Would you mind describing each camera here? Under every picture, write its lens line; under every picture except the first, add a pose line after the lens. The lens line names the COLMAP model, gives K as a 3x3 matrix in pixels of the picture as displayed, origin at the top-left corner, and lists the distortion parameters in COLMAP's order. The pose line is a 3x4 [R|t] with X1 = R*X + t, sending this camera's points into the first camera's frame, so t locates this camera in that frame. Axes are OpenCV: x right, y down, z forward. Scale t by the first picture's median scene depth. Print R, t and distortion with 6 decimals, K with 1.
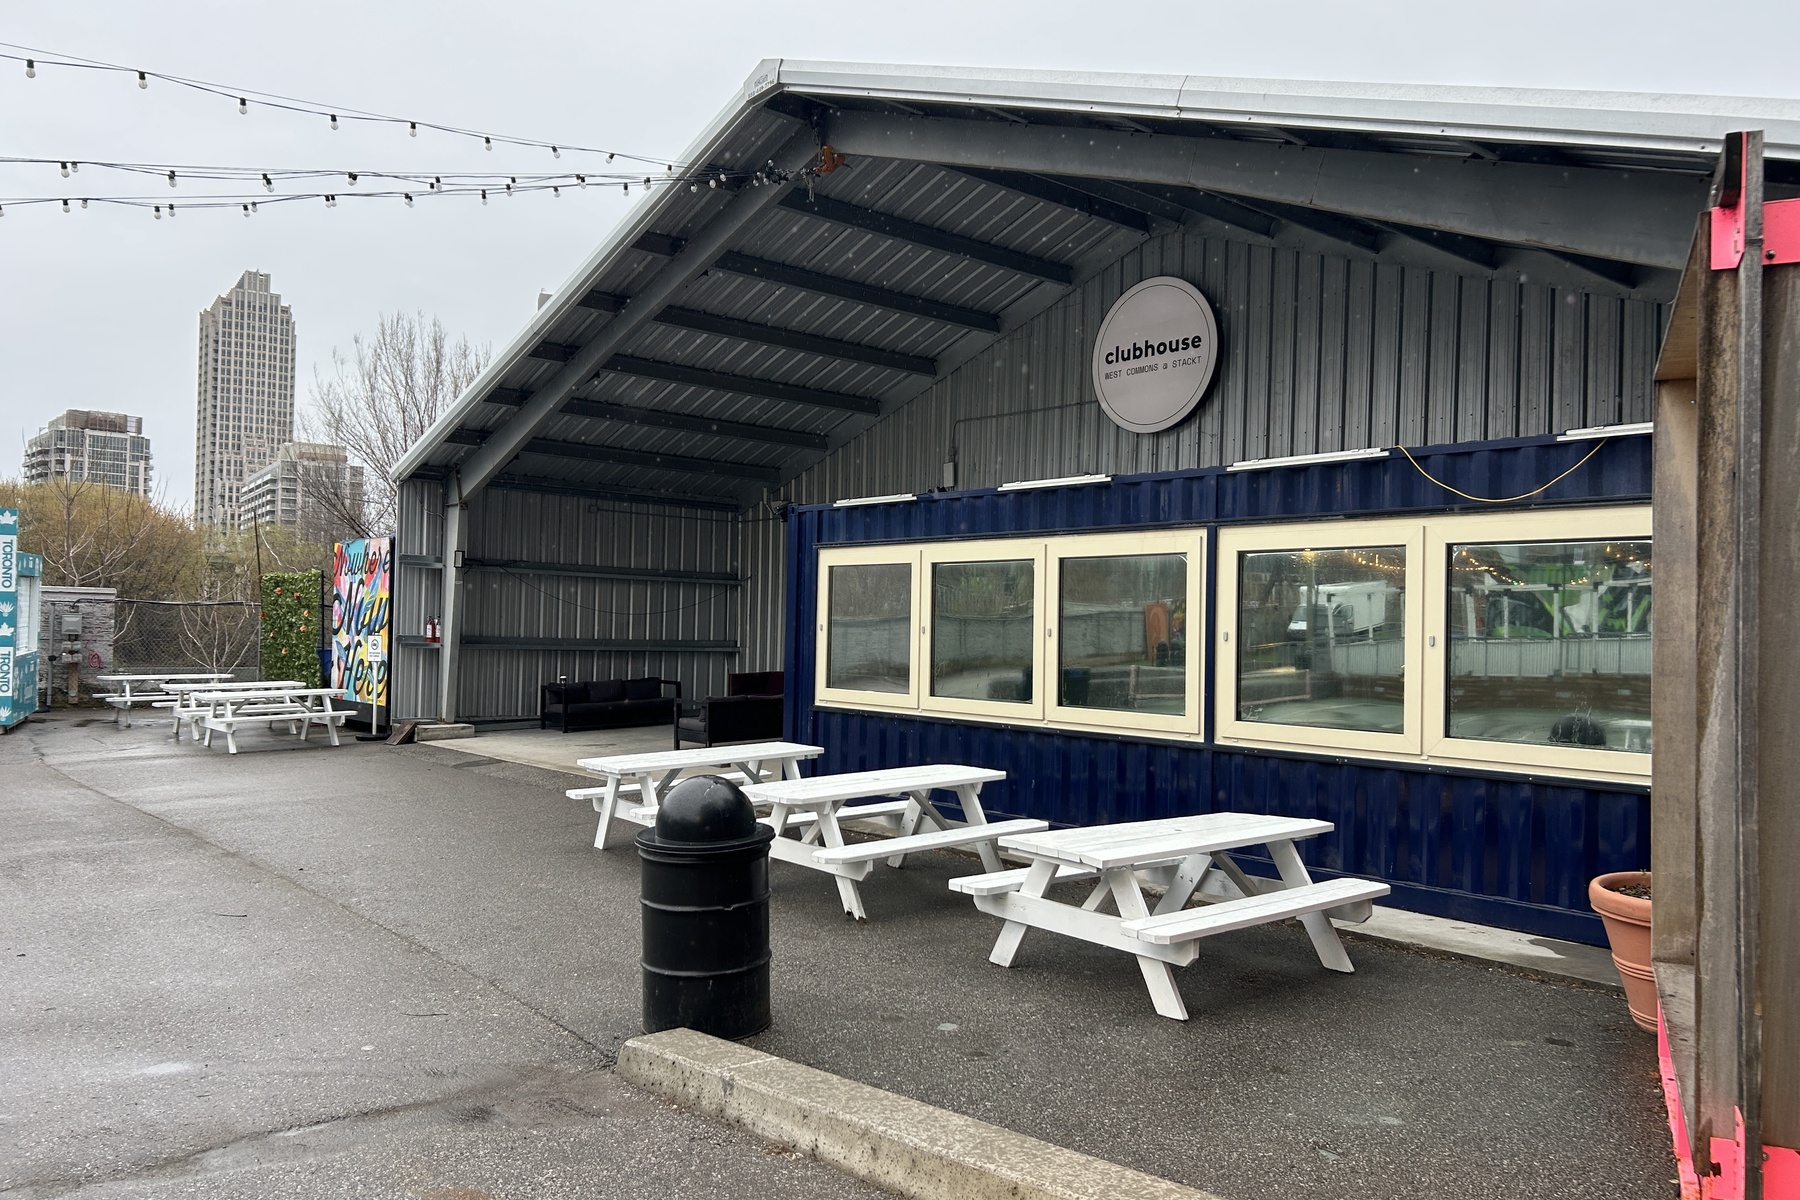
lens RADIAL K [[1360.1, 0, 866.0], [0, 1360.1, 606.3], [0, 0, 1]] dist [0.044524, -0.046377]
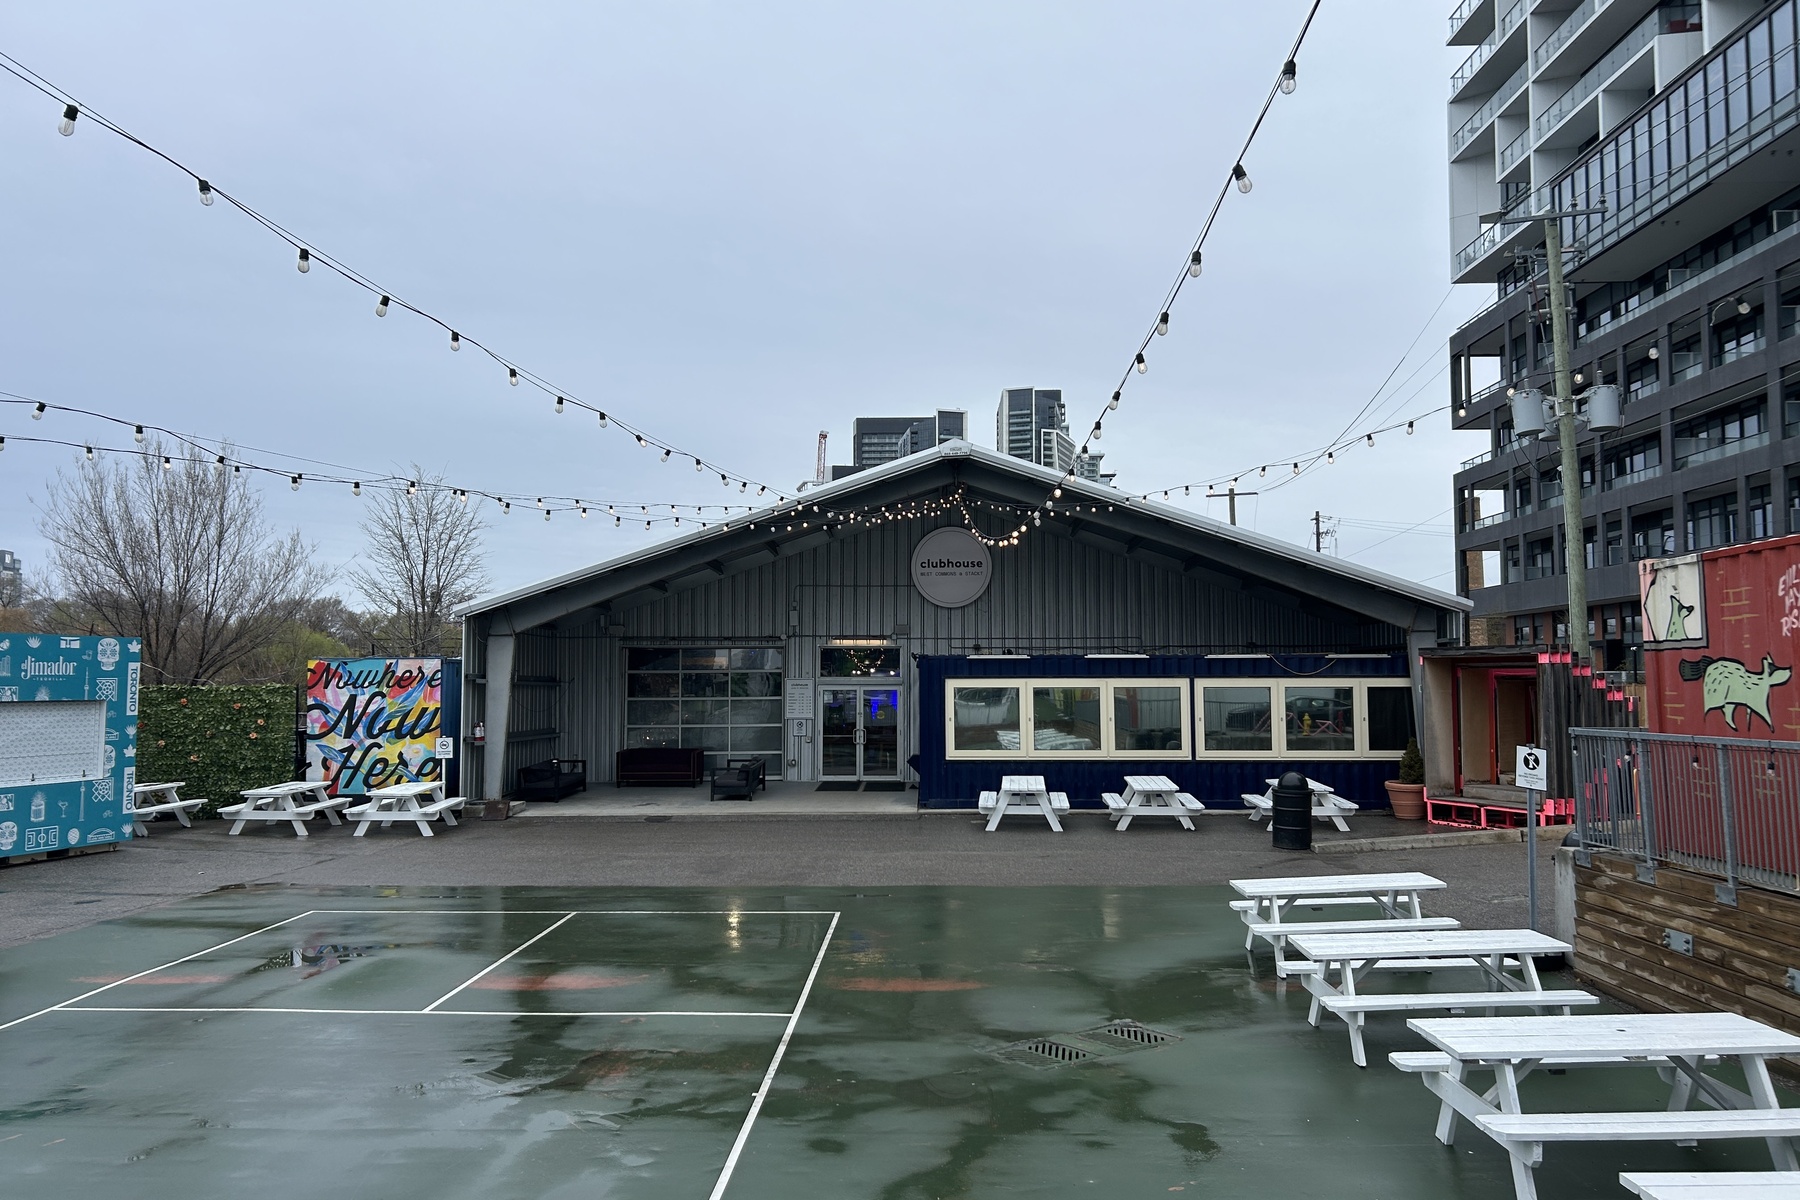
lens RADIAL K [[1362.2, 0, 900.0], [0, 1362.2, 600.0], [0, 0, 1]] dist [0.169795, -0.164334]
pose [[0.642932, 0.023761, 0.765554, -1.065859], [0.006191, 0.999325, -0.036217, -0.057214], [-0.765898, 0.028025, 0.642351, -0.138105]]
